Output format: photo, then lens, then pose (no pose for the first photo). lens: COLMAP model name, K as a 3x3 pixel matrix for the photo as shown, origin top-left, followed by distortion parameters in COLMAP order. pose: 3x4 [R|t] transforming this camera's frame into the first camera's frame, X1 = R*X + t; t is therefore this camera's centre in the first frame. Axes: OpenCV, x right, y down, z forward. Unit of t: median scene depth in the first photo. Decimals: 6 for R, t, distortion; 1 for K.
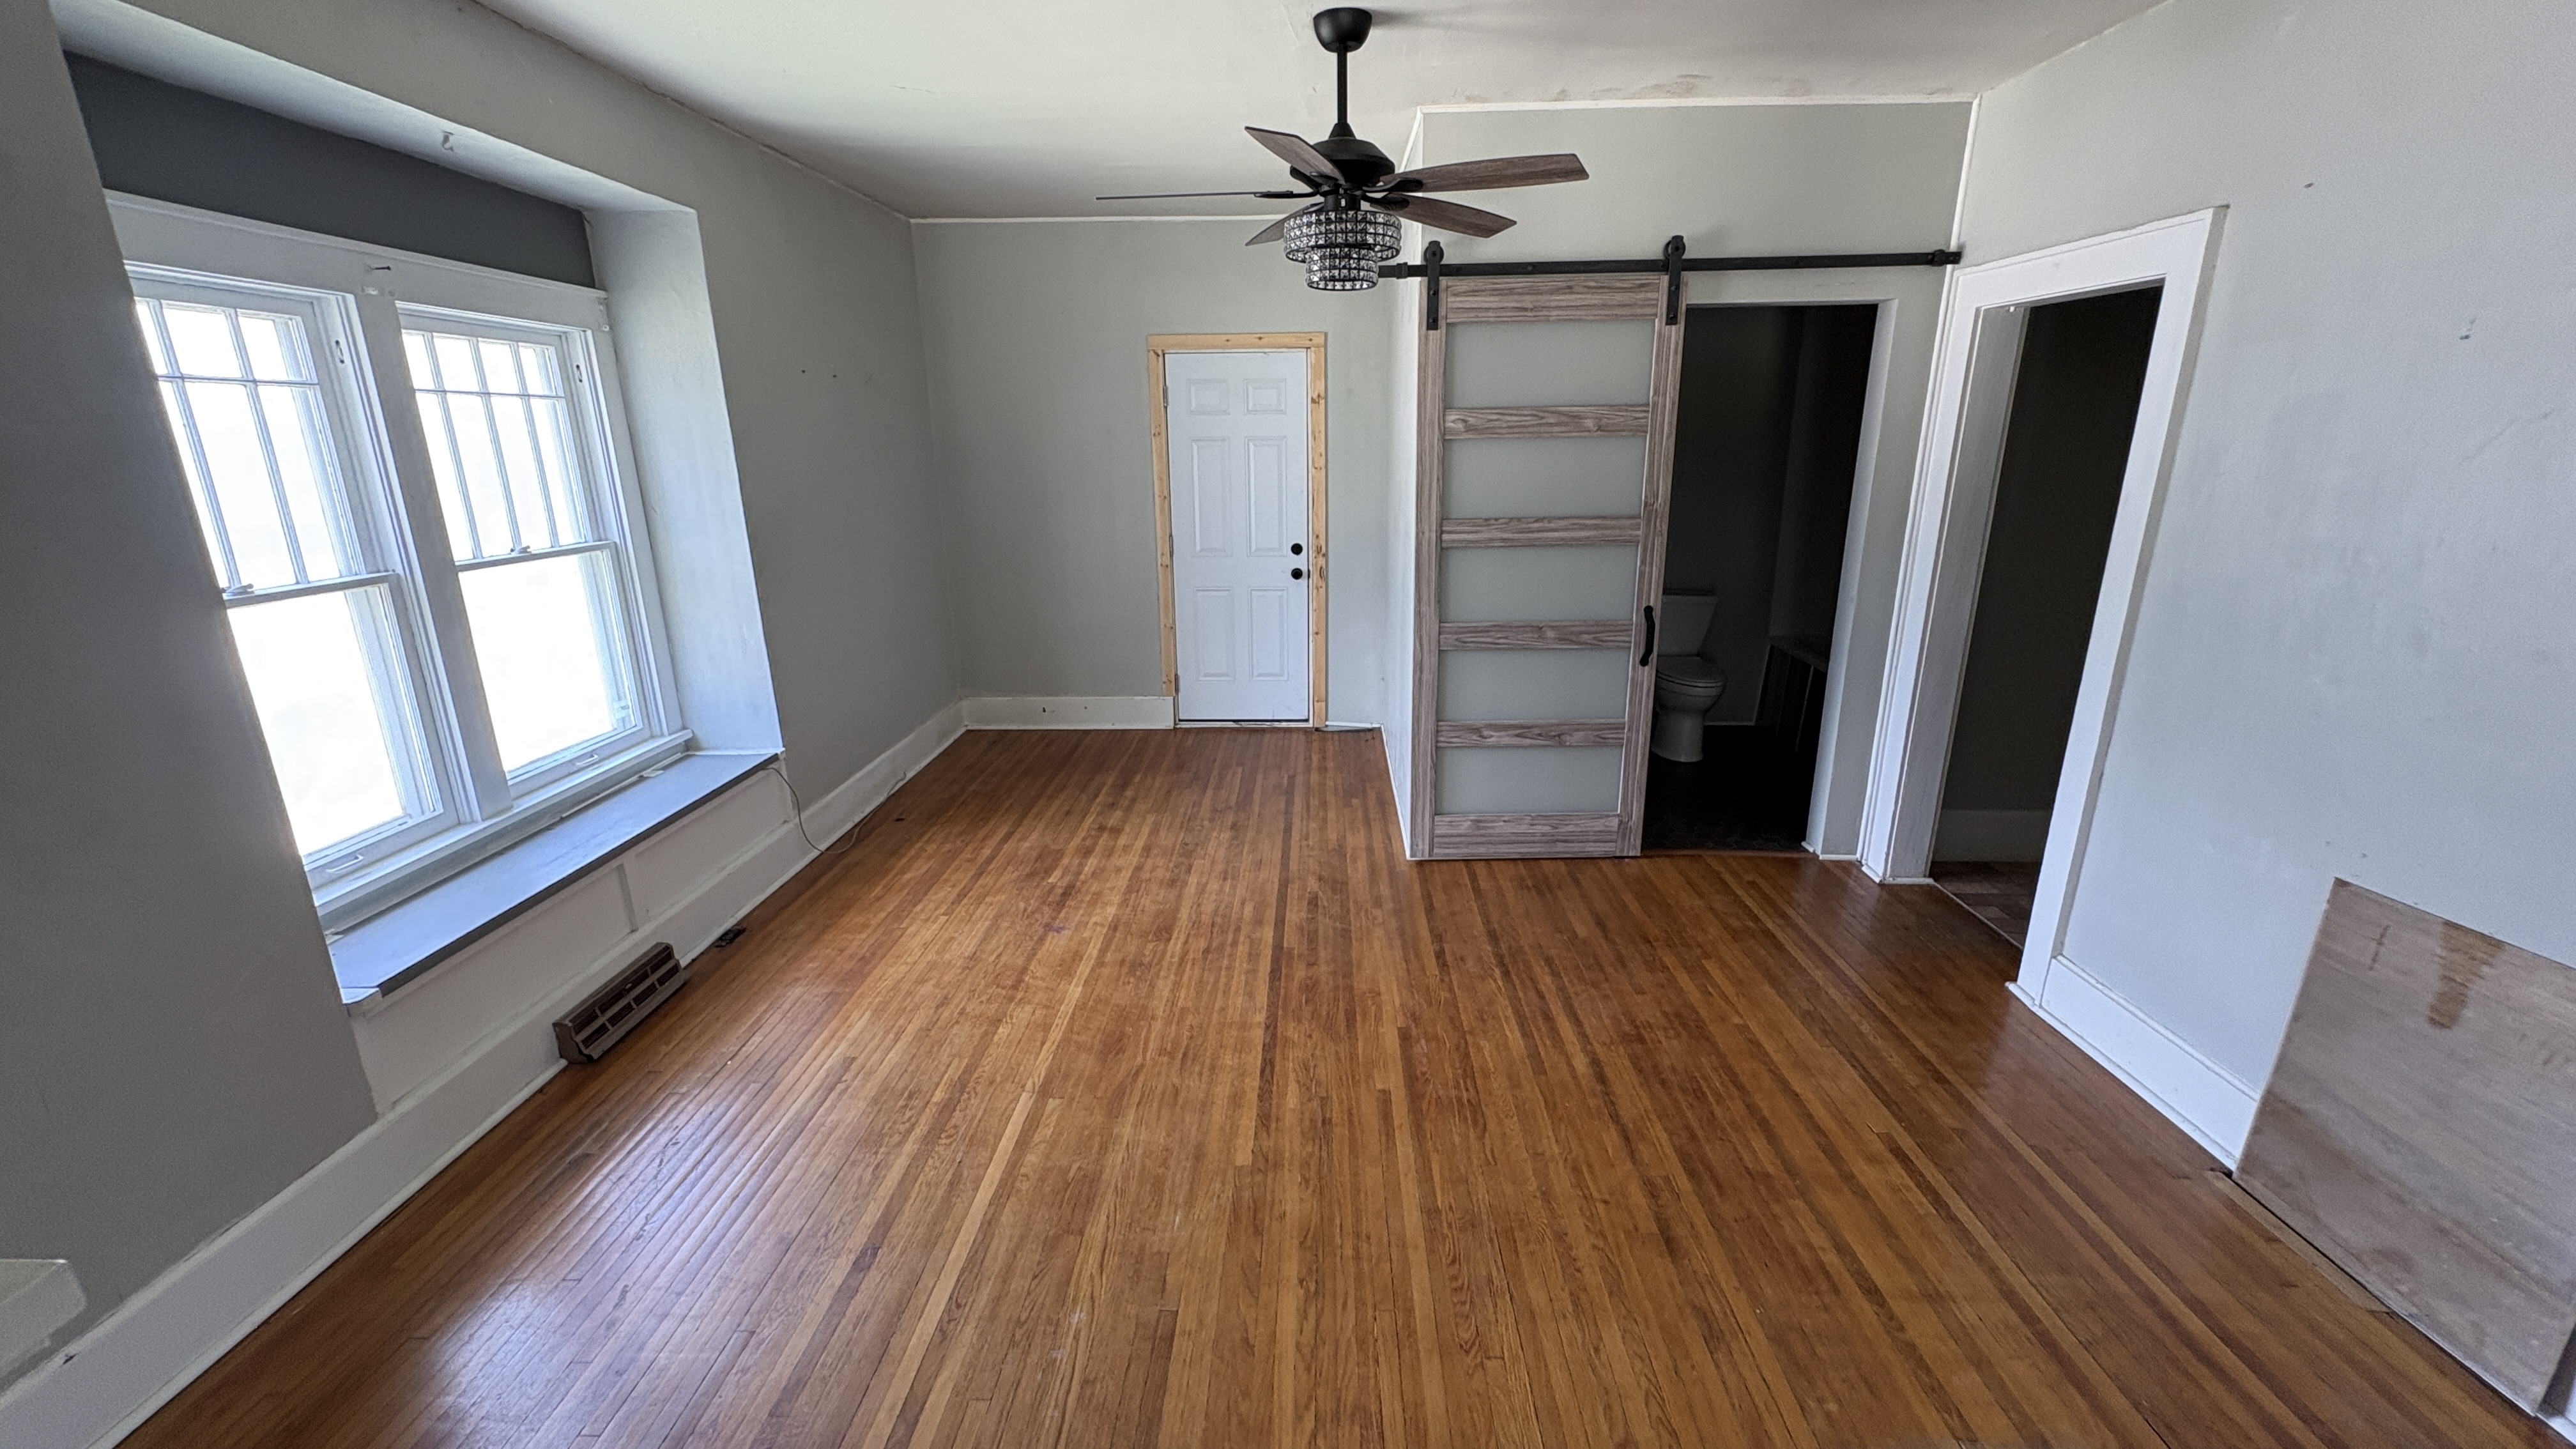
lens RADIAL K [[1028.5, 0, 1288.0], [0, 1028.5, 724.5], [0, 0, 1]] dist [0.001356, 0.000317]
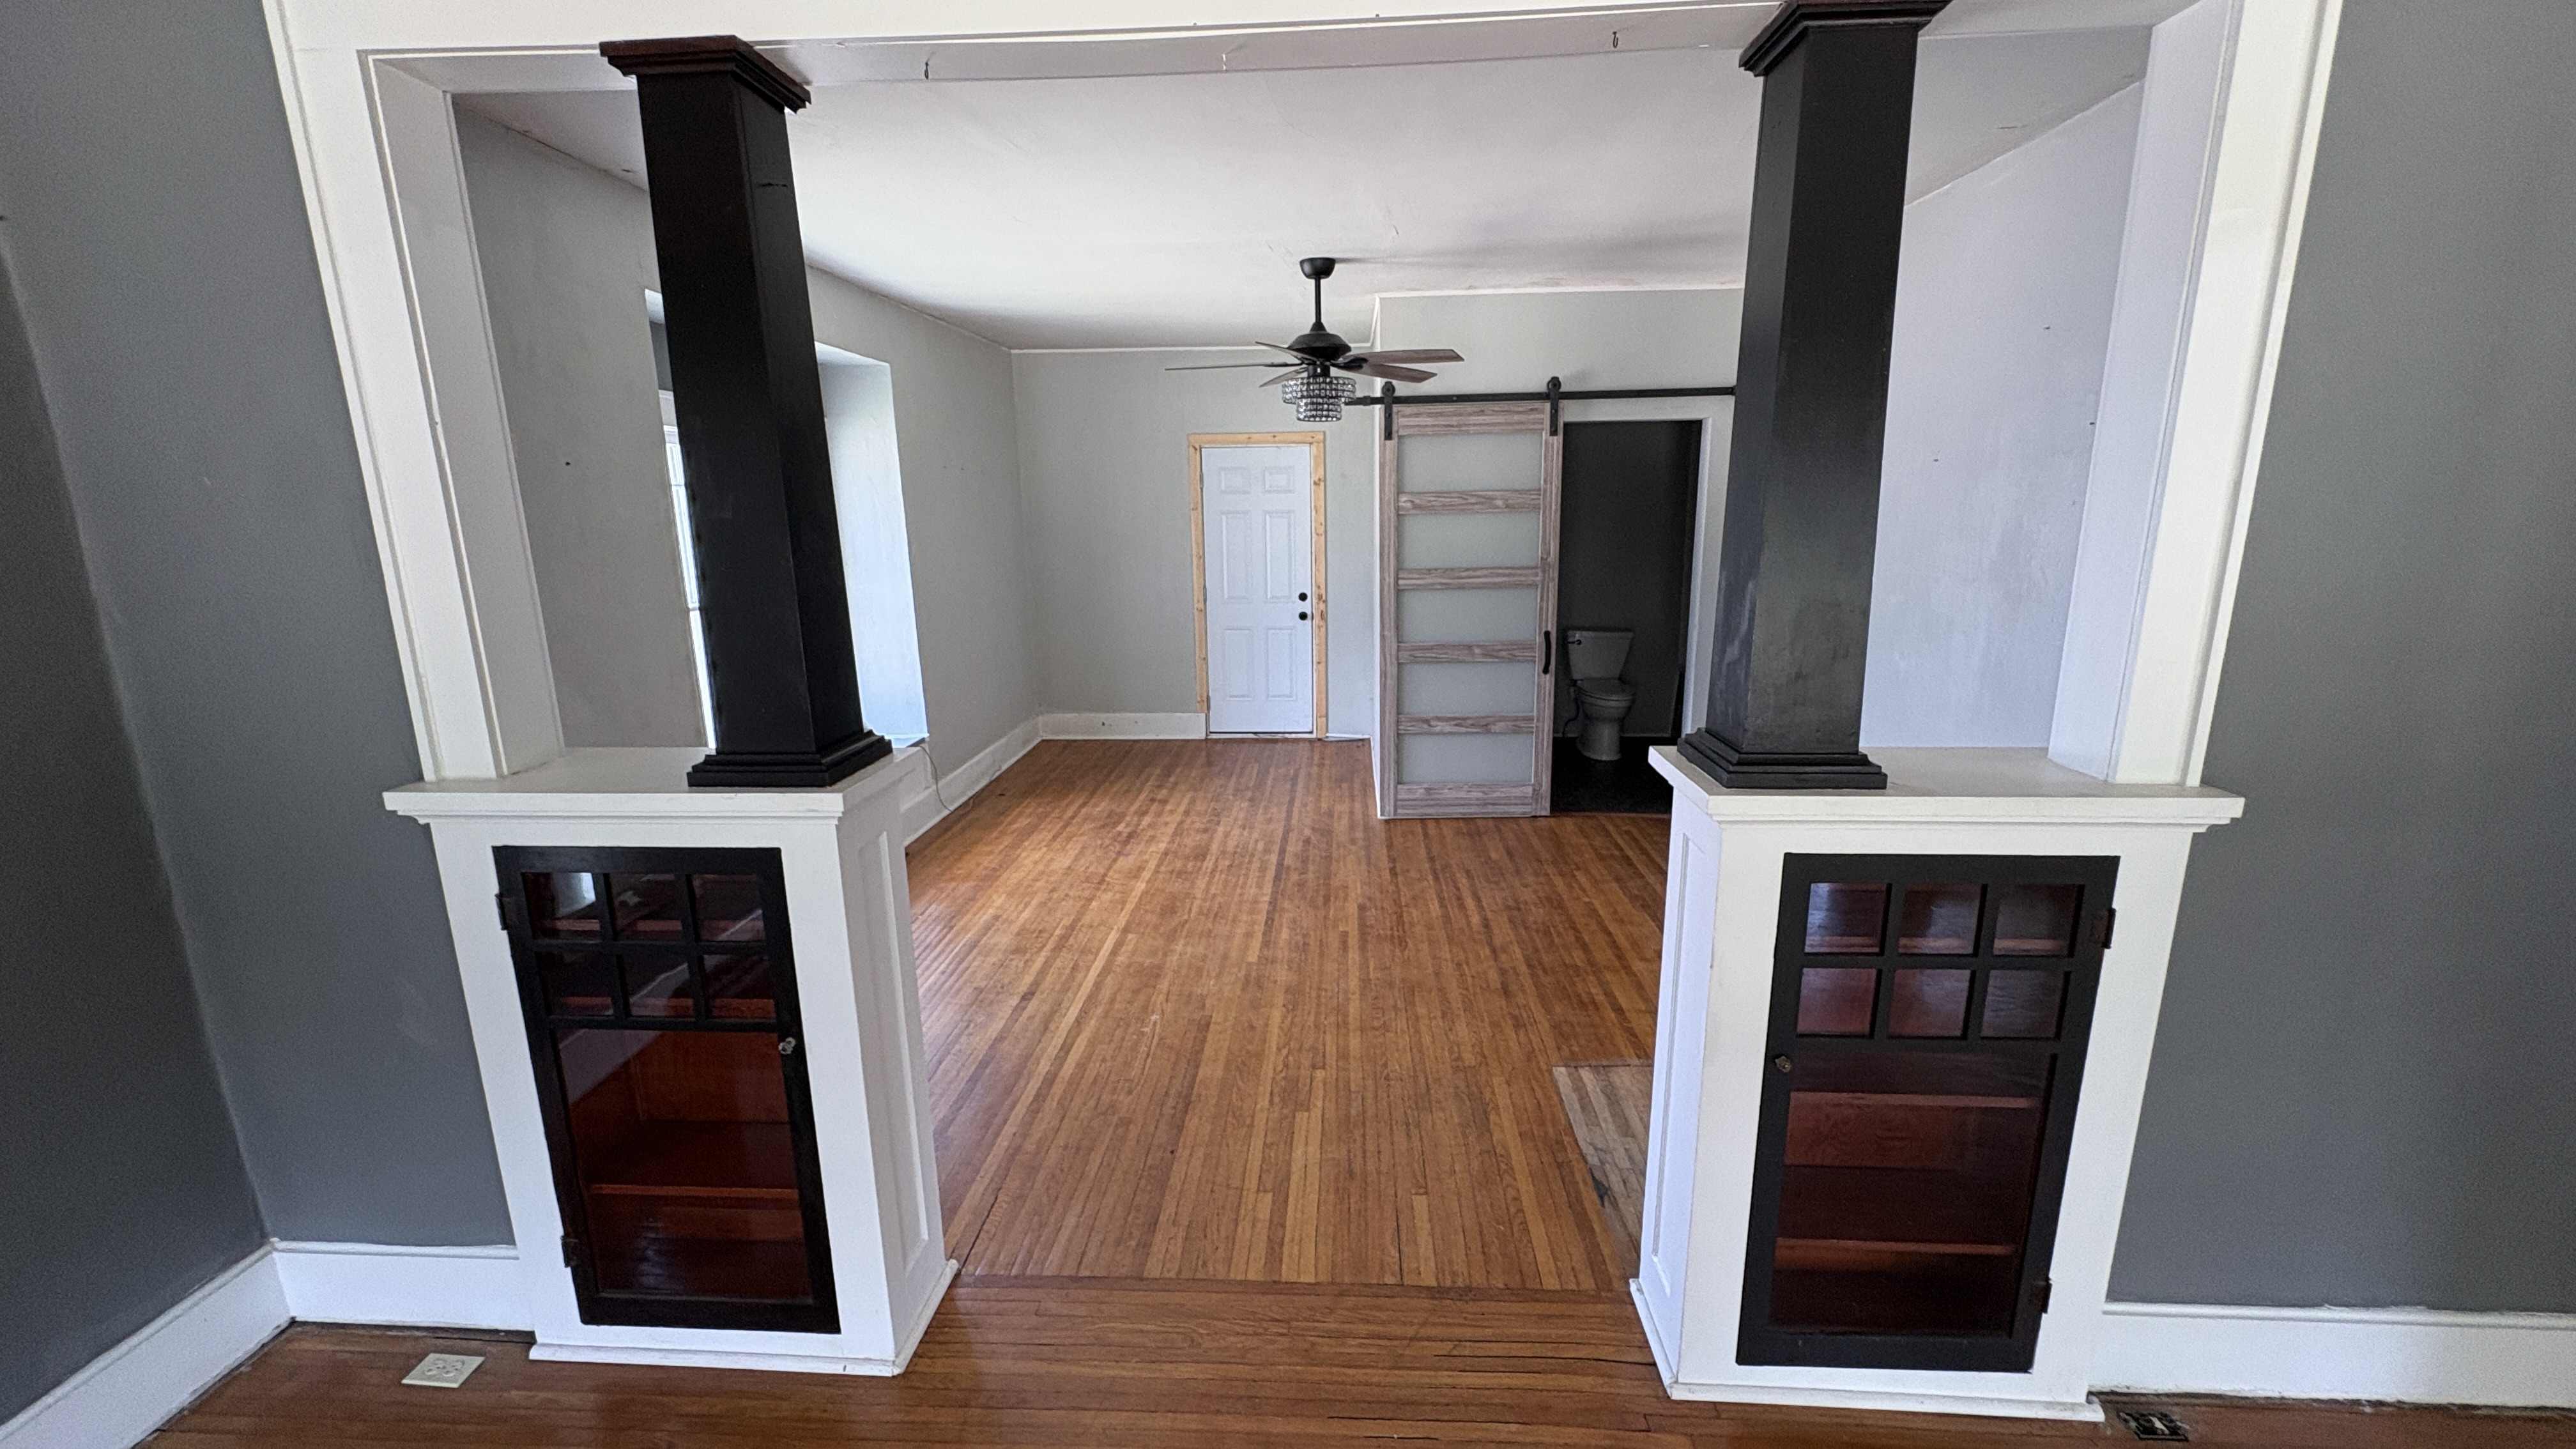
lens RADIAL K [[1028.5, 0, 1288.0], [0, 1028.5, 724.5], [0, 0, 1]] dist [0.001356, 0.000317]
pose [[0.999688, 0.001554, -0.024926, 0.034587], [-0.003085, 0.998104, -0.061478, 0.103894], [0.024783, 0.061536, 0.997797, -0.416190]]
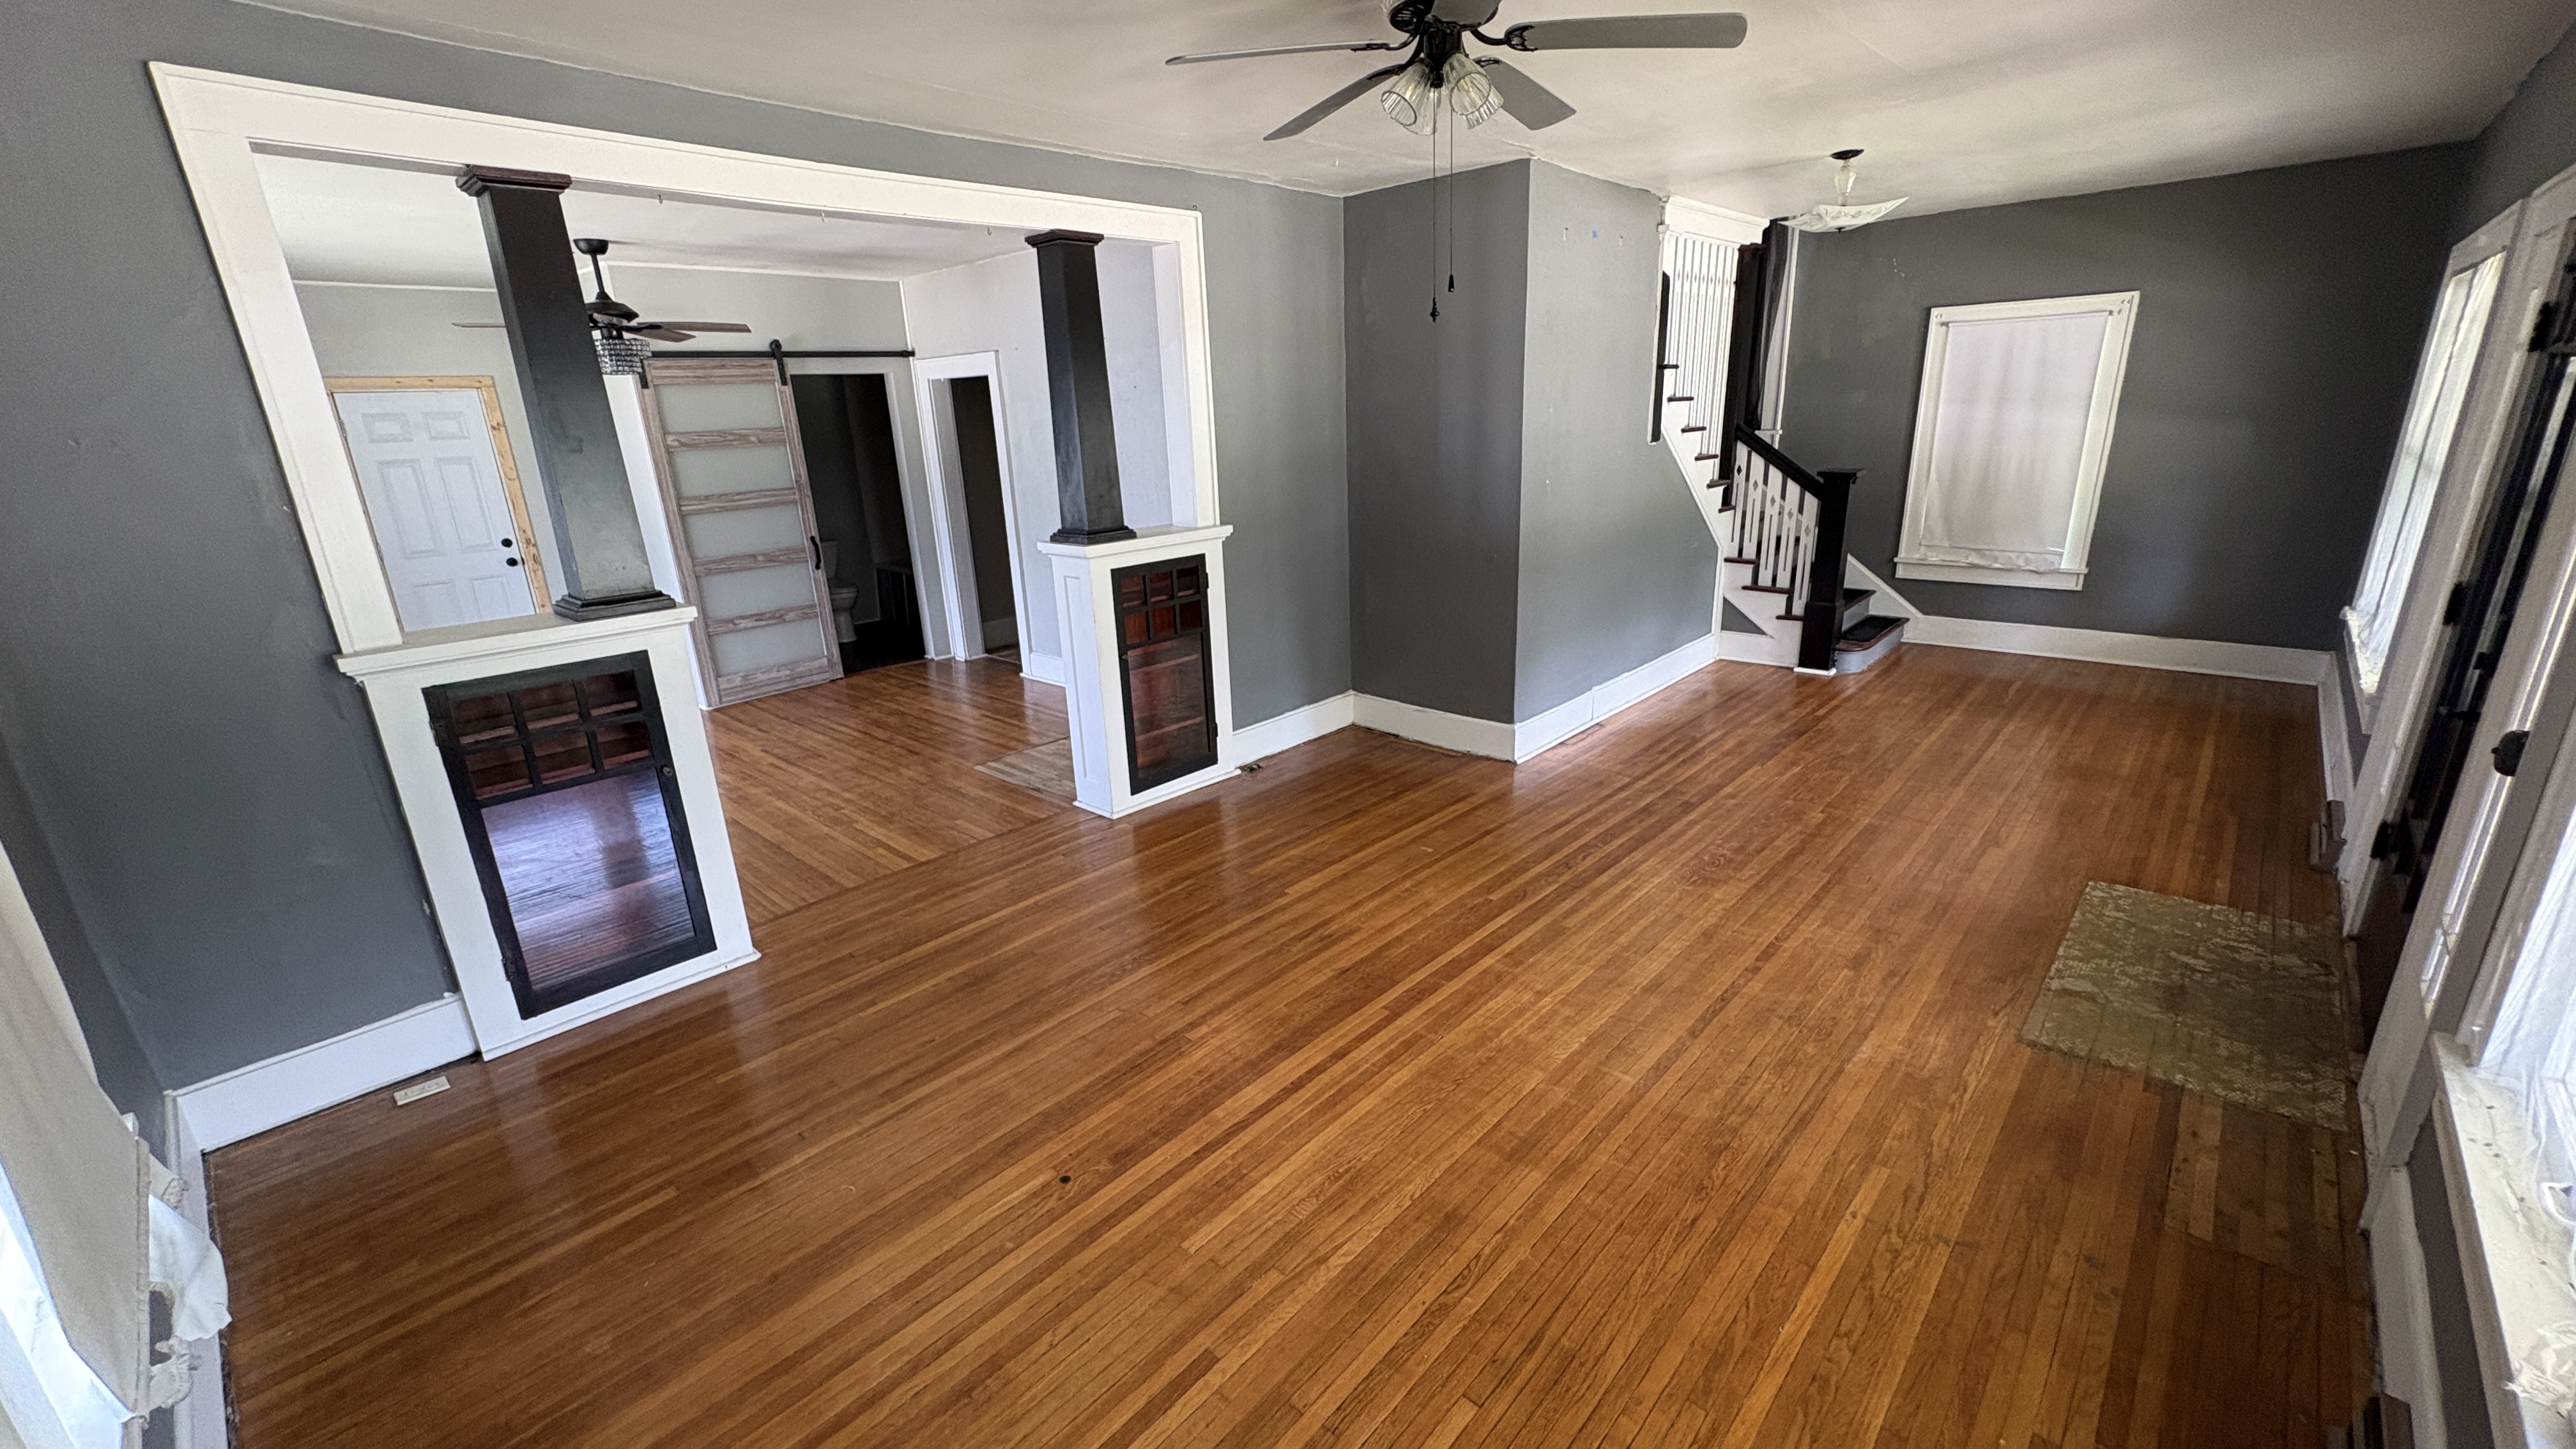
lens RADIAL K [[1028.5, 0, 1288.0], [0, 1028.5, 724.5], [0, 0, 1]] dist [0.001356, 0.000317]
pose [[0.658119, -0.238718, 0.714068, -0.503919], [0.238678, 0.965638, 0.102843, 0.233425], [-0.714082, 0.102749, 0.692481, -0.882918]]
